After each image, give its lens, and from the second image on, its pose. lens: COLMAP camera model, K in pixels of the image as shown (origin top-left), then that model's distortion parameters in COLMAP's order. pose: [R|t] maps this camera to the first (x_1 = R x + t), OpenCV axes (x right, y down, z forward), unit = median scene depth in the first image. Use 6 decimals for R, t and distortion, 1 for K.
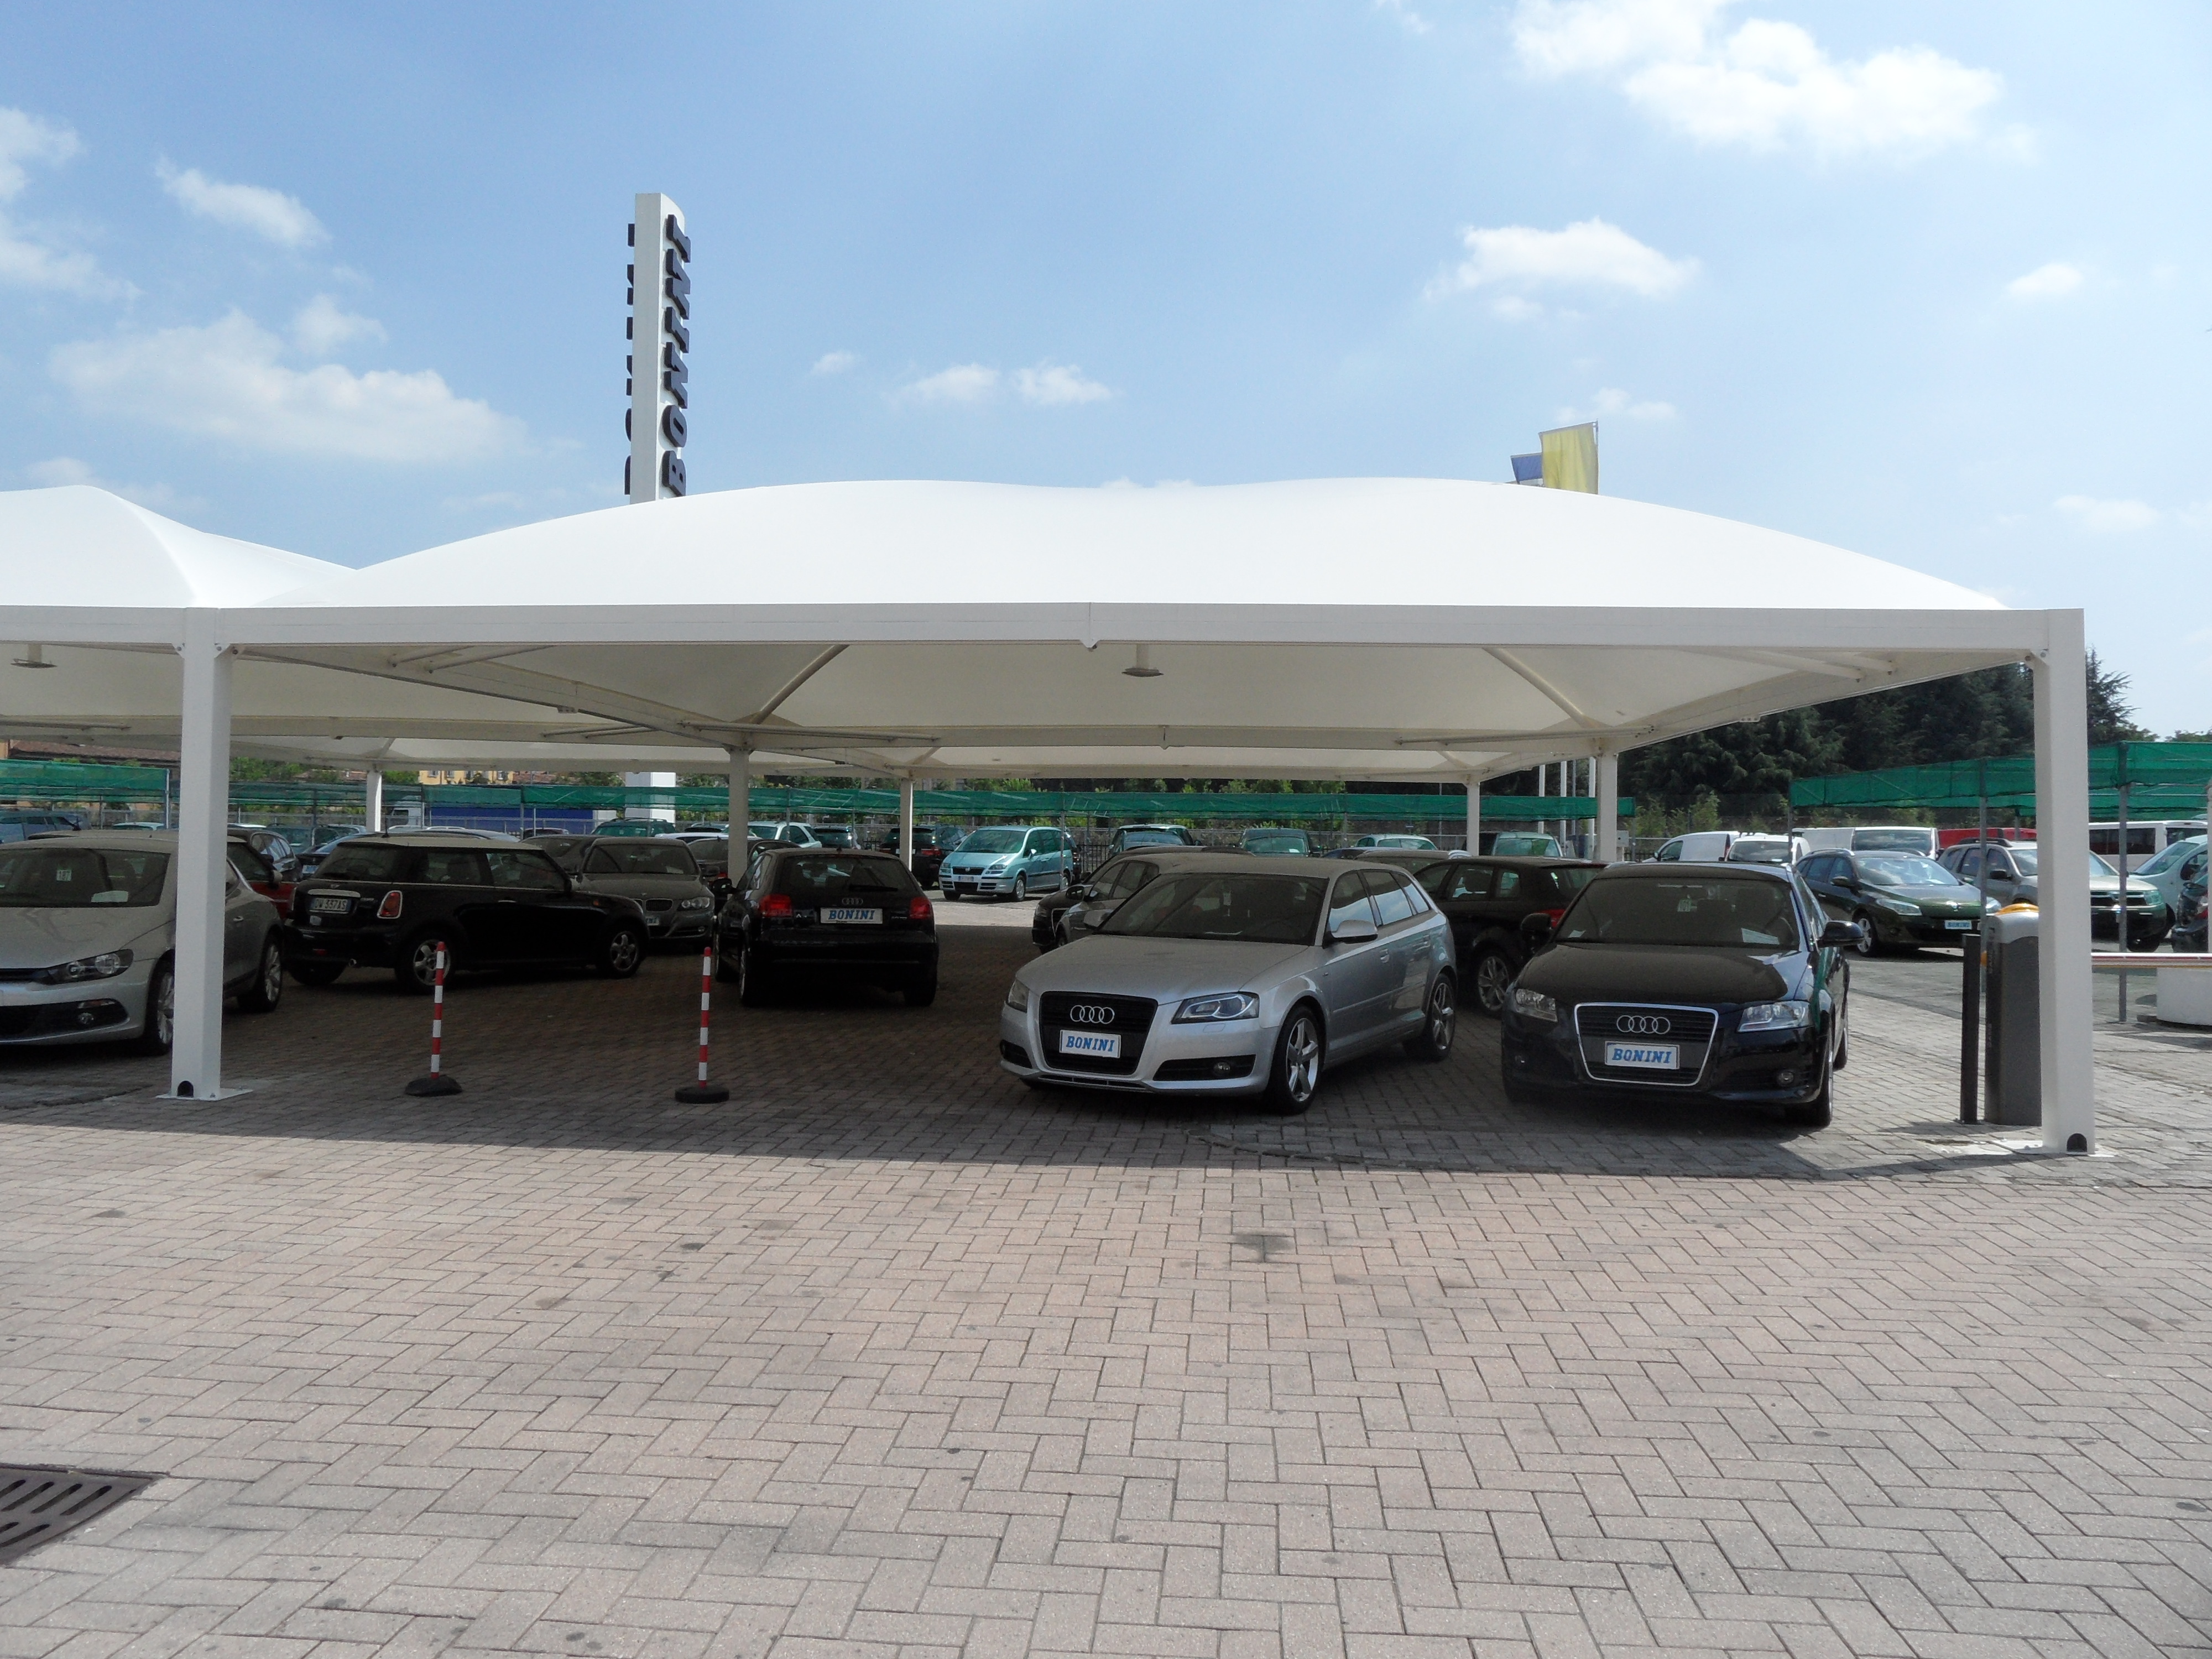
lens RADIAL K [[1606.9, 0, 1106.0], [0, 1606.9, 829.5], [0, 0, 1]] dist [-0.025799, 0.006867]
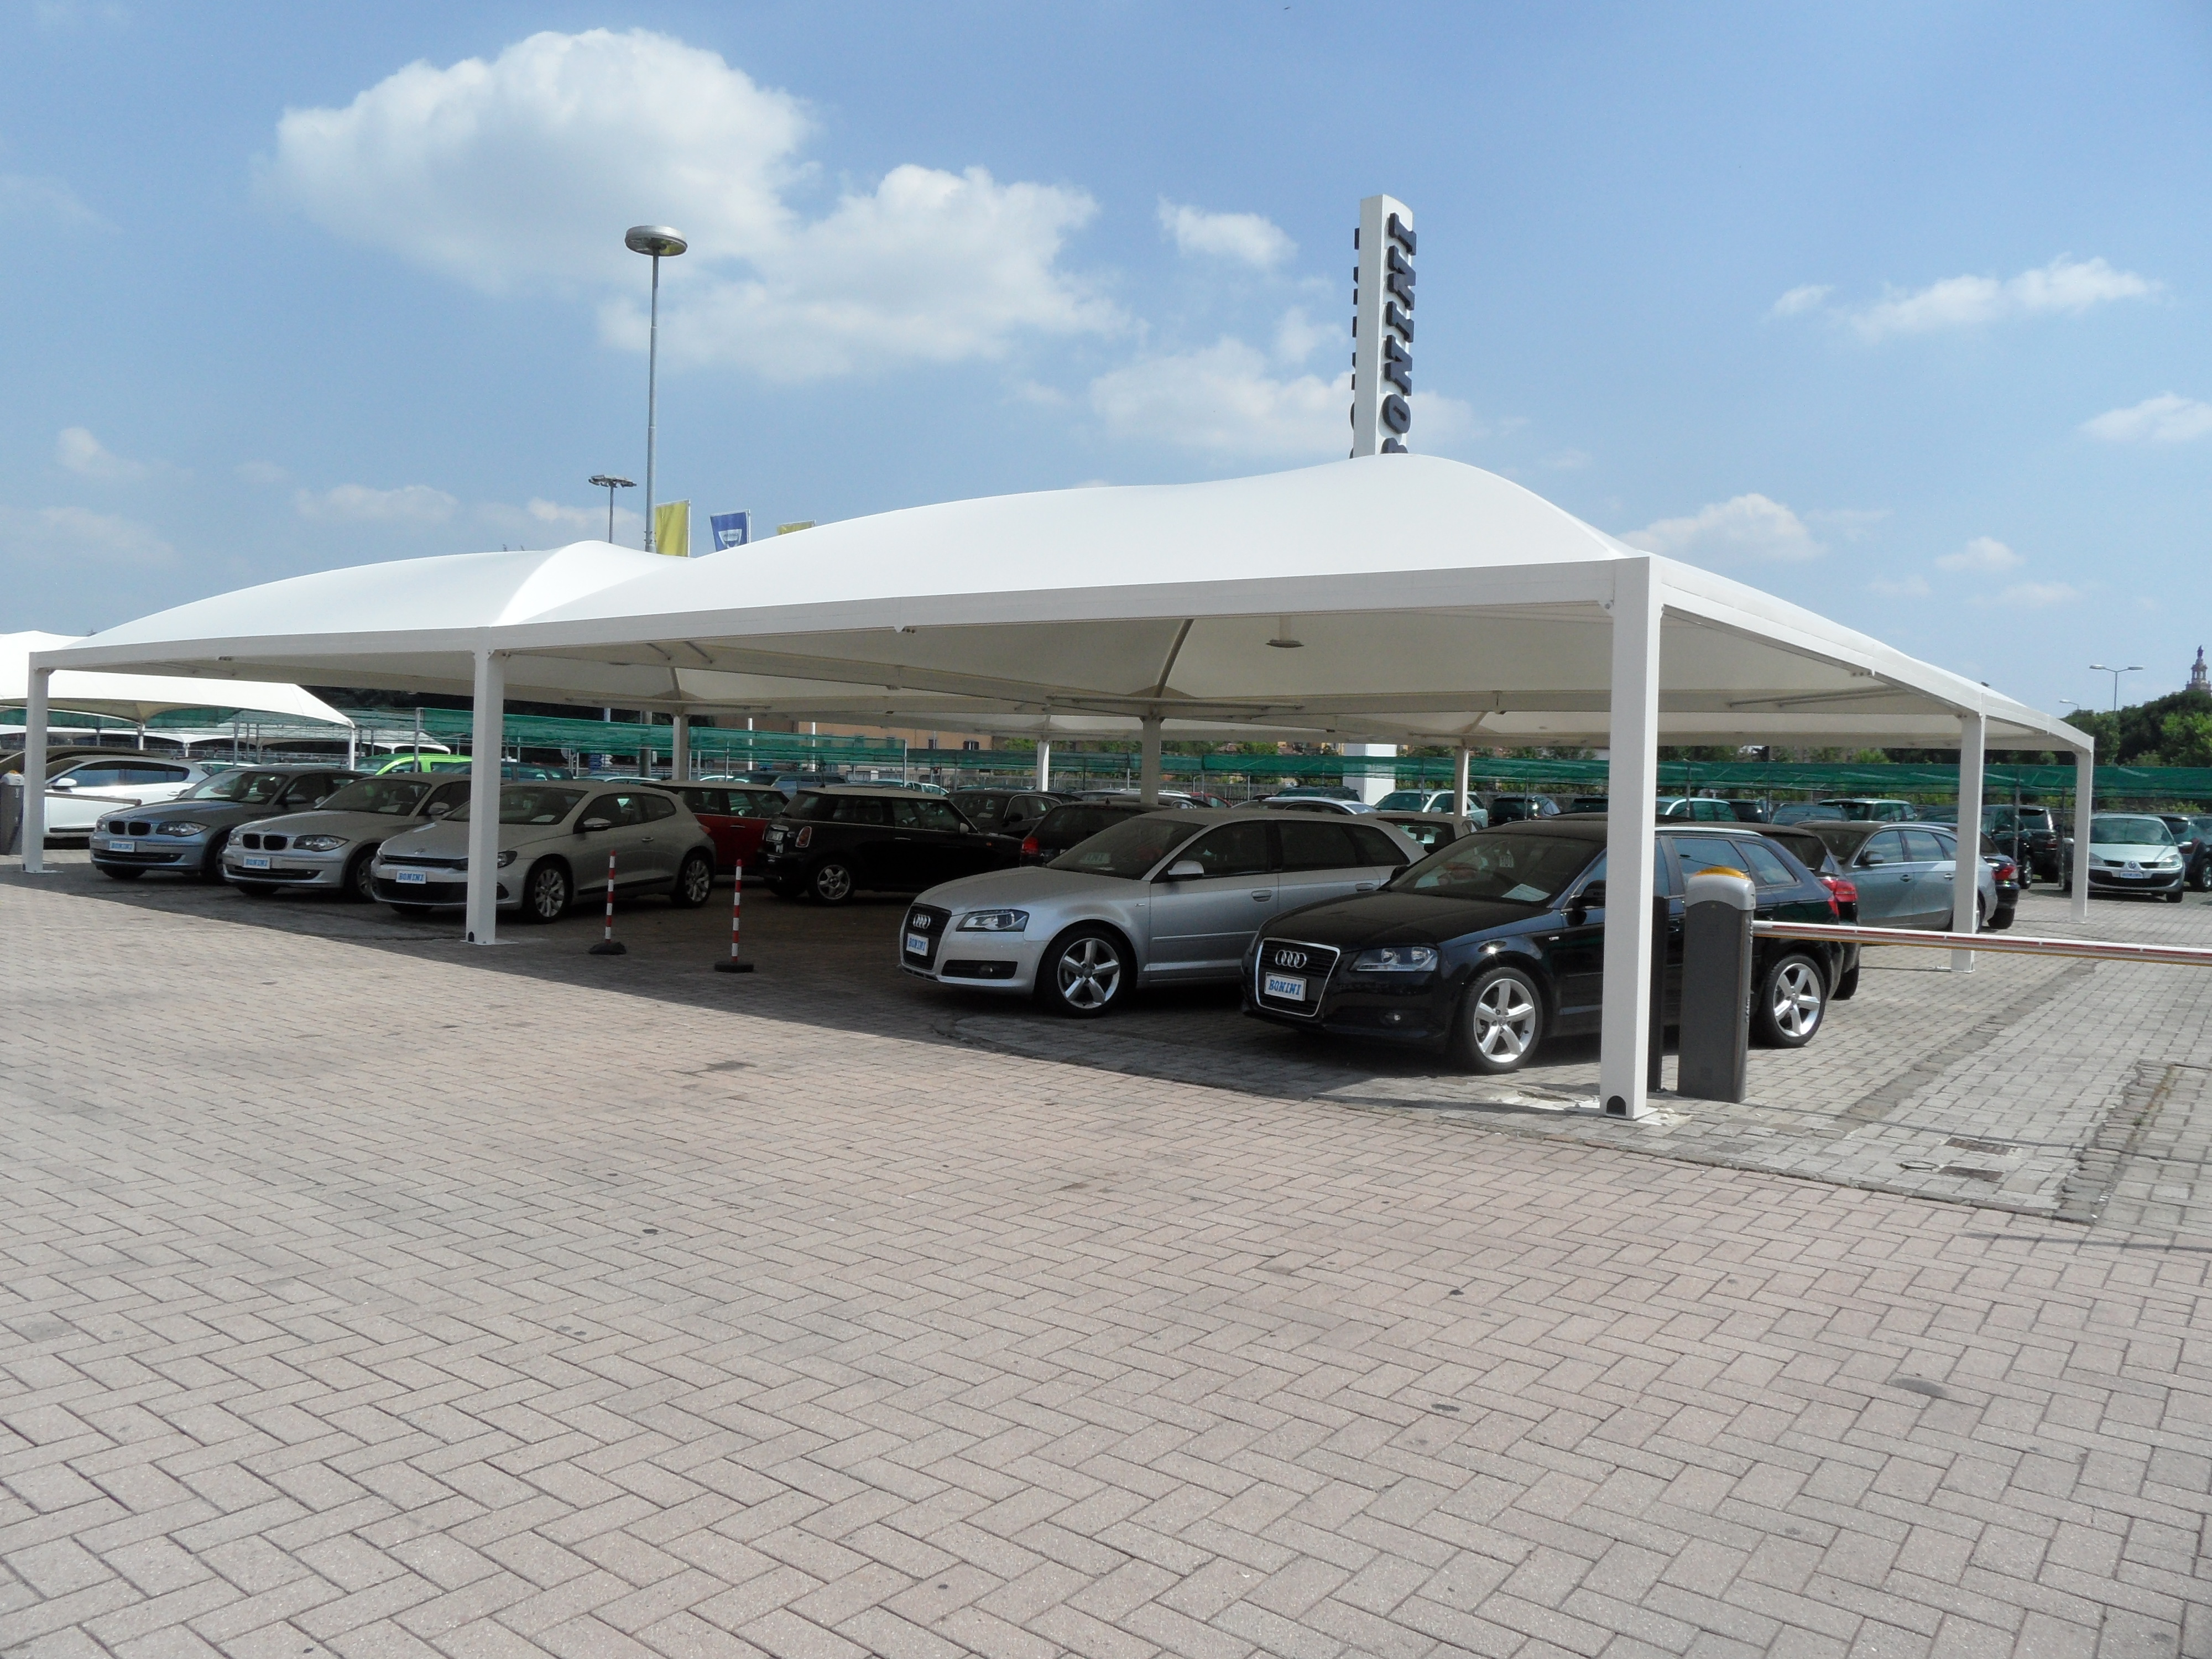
lens RADIAL K [[1618.5, 0, 1092.5], [0, 1618.5, 812.3], [0, 0, 1]] dist [-0.013455, 0.003171]
pose [[0.839083, 0.021879, -0.543564, 0.705925], [-0.019163, 0.999760, 0.010660, 0.011179], [0.543666, 0.001471, 0.839300, 0.001427]]
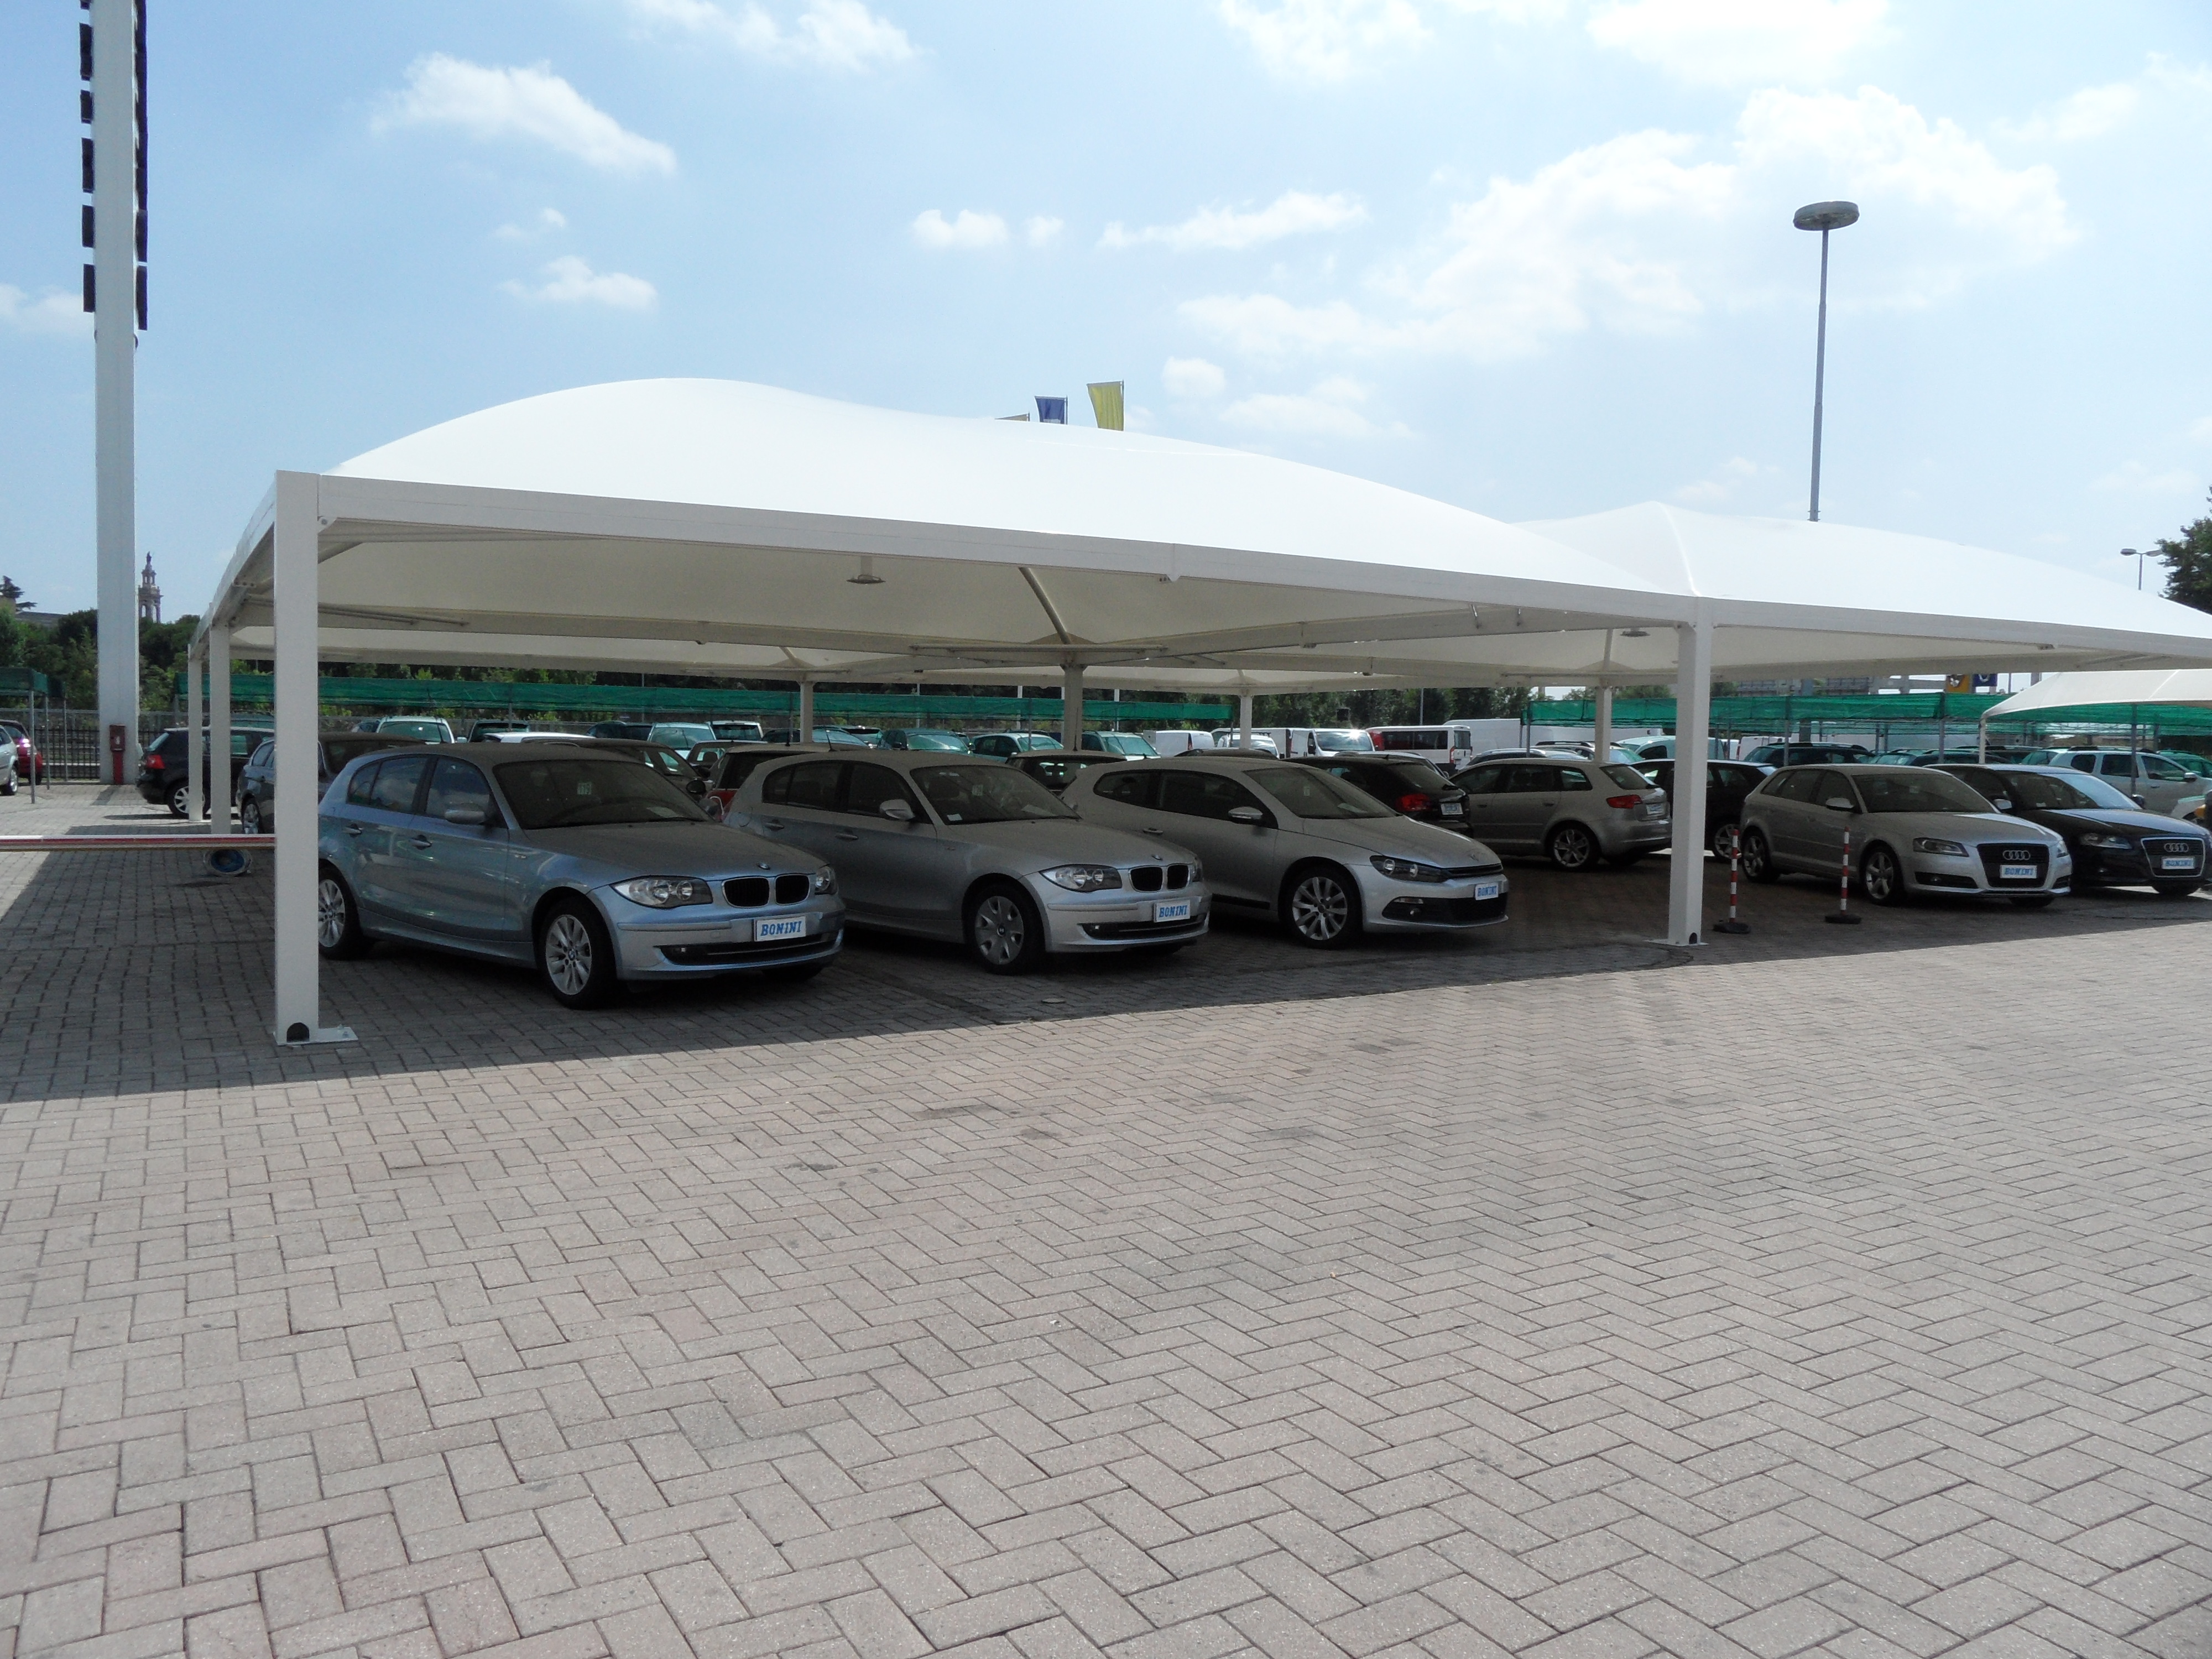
lens RADIAL K [[1618.5, 0, 1092.5], [0, 1618.5, 812.3], [0, 0, 1]] dist [-0.013455, 0.003171]
pose [[0.821229, -0.024893, 0.570056, -1.669582], [-0.008423, 0.998410, 0.055734, -0.021982], [-0.570537, -0.050572, 0.819713, 0.101982]]
